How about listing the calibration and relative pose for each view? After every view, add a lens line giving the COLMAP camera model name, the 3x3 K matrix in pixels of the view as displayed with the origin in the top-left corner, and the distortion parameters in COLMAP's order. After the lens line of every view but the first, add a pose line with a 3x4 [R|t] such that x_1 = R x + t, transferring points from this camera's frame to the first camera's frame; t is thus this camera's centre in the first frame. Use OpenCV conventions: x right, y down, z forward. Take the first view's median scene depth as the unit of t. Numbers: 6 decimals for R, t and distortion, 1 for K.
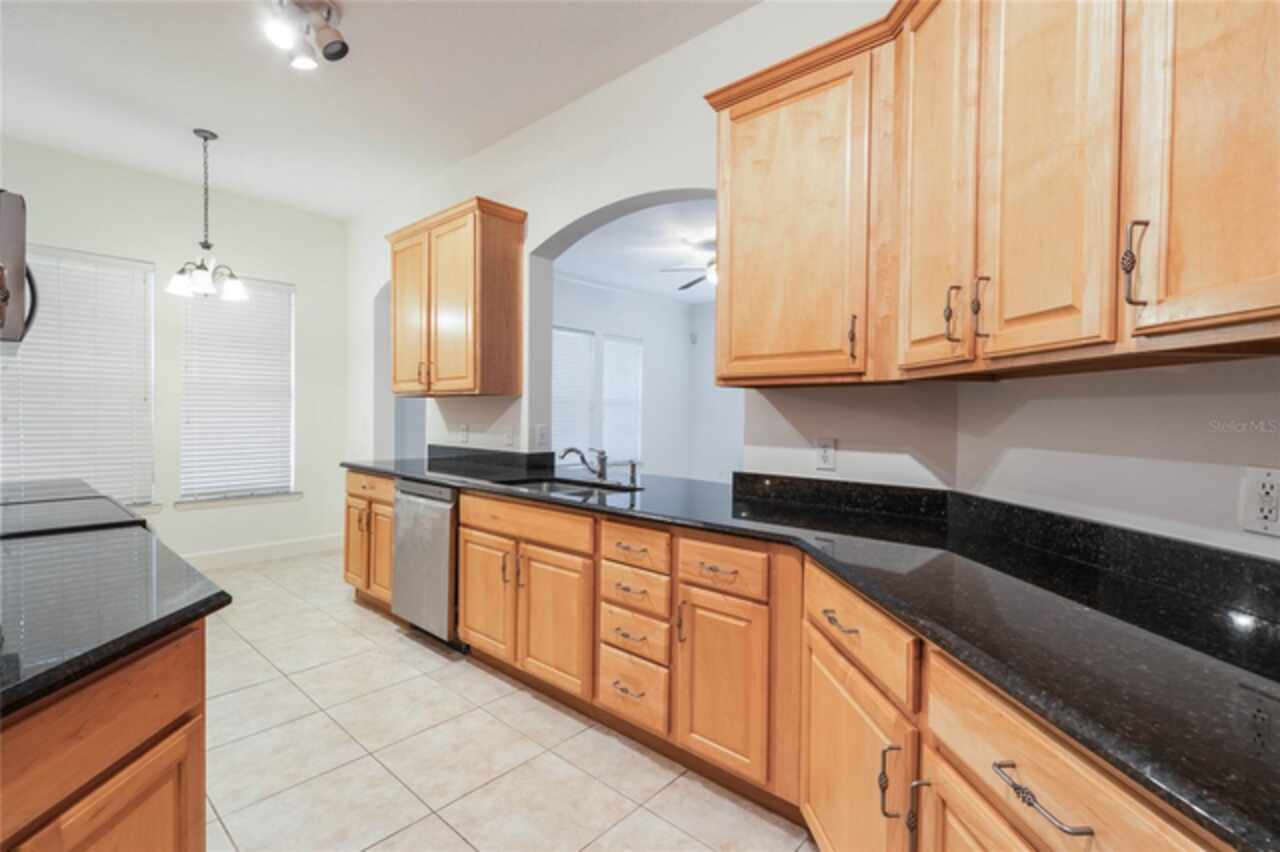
lens RADIAL K [[589.4, 0, 644.8], [0, 589.4, 426.2], [0, 0, 1]] dist [0.004766, 0.000397]
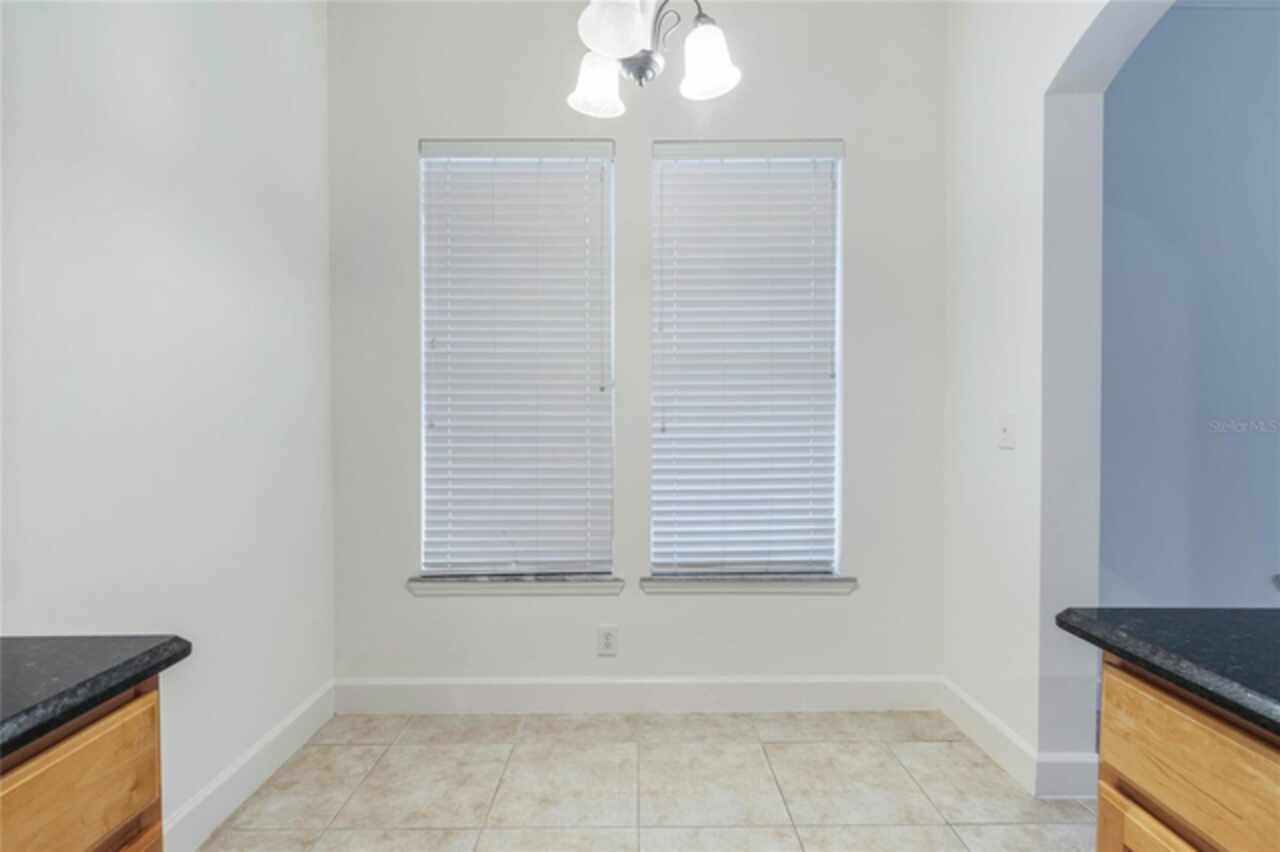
lens RADIAL K [[589.4, 0, 643.2], [0, 589.4, 429.3], [0, 0, 1]] dist [0.004766, 0.000397]
pose [[0.670431, -0.002543, -0.741968, -0.388725], [-0.004537, 0.999961, -0.007527, -0.002612], [0.741958, 0.008412, 0.670393, 0.629511]]
